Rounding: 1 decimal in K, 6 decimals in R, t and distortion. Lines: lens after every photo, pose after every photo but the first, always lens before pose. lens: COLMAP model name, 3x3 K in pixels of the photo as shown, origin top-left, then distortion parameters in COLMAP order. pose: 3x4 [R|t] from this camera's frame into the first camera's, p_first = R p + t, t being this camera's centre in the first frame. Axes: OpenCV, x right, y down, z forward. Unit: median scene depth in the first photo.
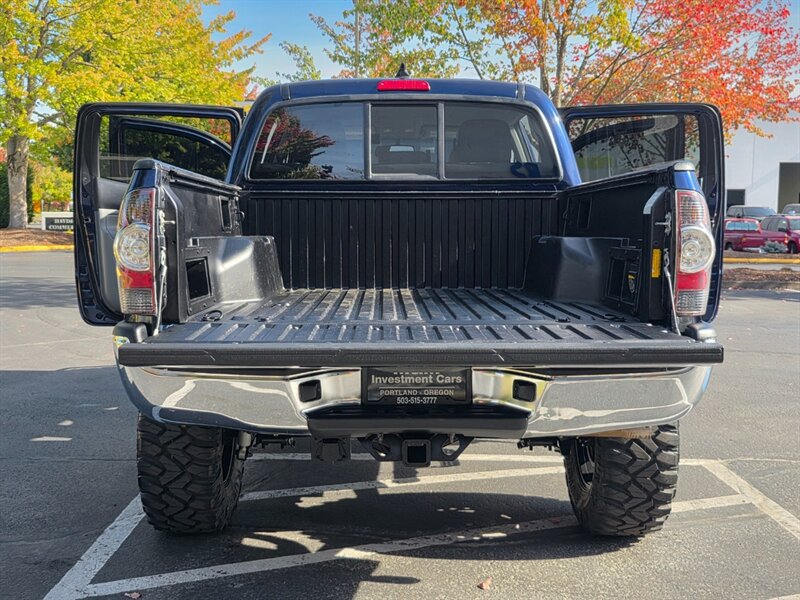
lens RADIAL K [[943.5, 0, 400.0], [0, 943.5, 300.0], [0, 0, 1]] dist [0.076846, -0.068343]
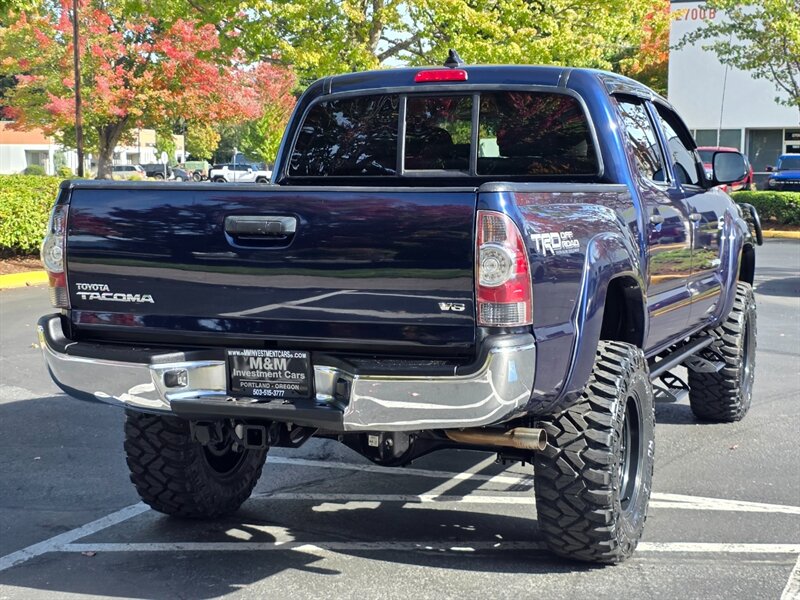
lens RADIAL K [[1429.6, 0, 400.0], [0, 1429.6, 300.0], [0, 0, 1]] dist [0.167425, -0.400814]
pose [[0.925787, 0.031044, -0.376769, 0.610794], [-0.029753, 0.999514, 0.009247, -0.018943], [0.376873, 0.002650, 0.926261, -0.403764]]
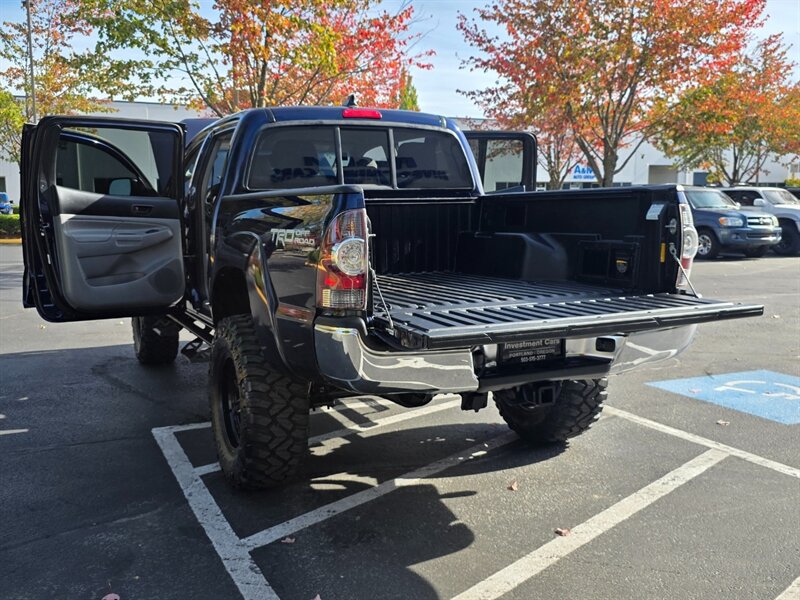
lens RADIAL K [[779.1, 0, 400.0], [0, 779.1, 300.0], [0, 0, 1]] dist [0.065790, -0.011380]
pose [[0.907916, -0.062161, 0.414517, -0.474865], [0.046575, 0.997779, 0.047614, -0.032321], [-0.416556, -0.023923, 0.908795, 0.032707]]
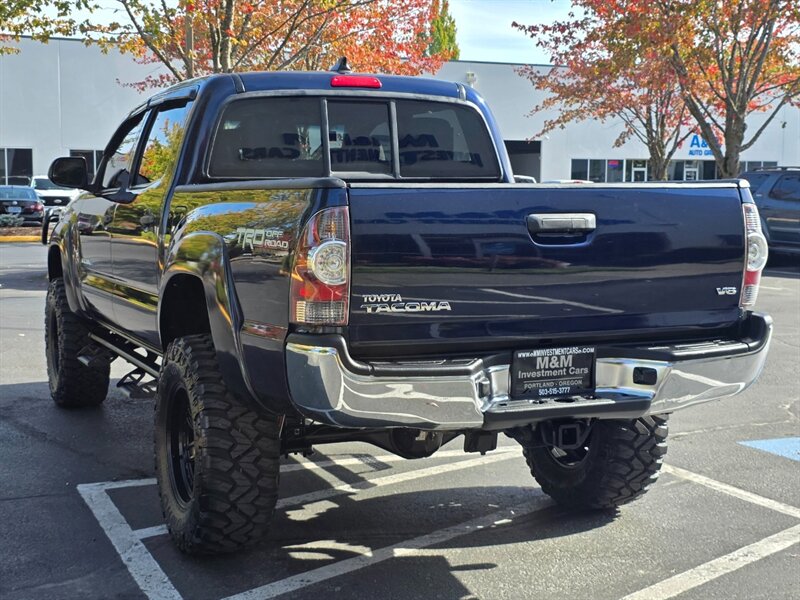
lens RADIAL K [[1178.4, 0, 395.7], [0, 1178.4, 287.8], [0, 0, 1]] dist [0.088846, -0.075924]
pose [[0.919922, -0.033855, 0.390637, -0.531298], [0.033460, 0.999409, 0.007818, -0.025676], [-0.390671, 0.005879, 0.920512, -0.170308]]
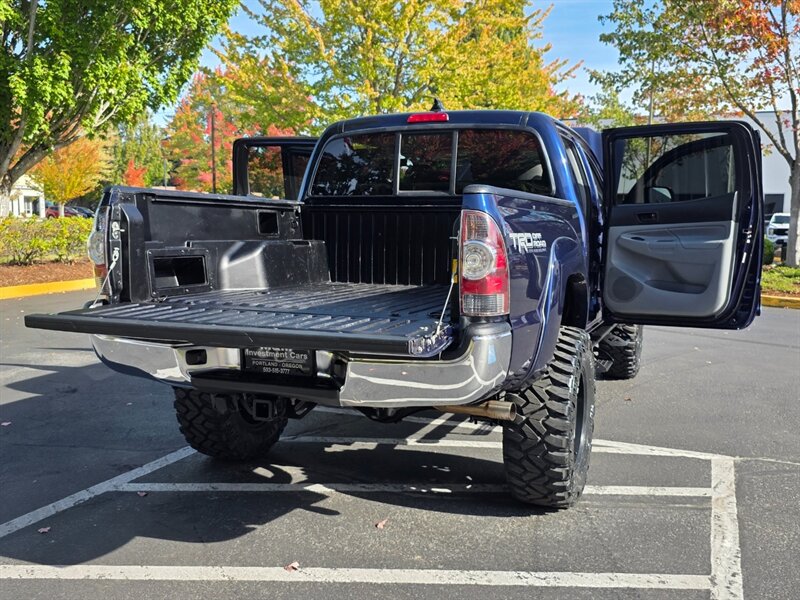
lens RADIAL K [[802.4, 0, 401.5], [0, 802.4, 309.3], [0, 0, 1]] dist [0.120893, -0.232525]
pose [[0.925788, 0.048946, -0.374860, 0.445308], [-0.039975, 0.998698, 0.031677, -0.014867], [0.375923, -0.014341, 0.926540, 0.028029]]
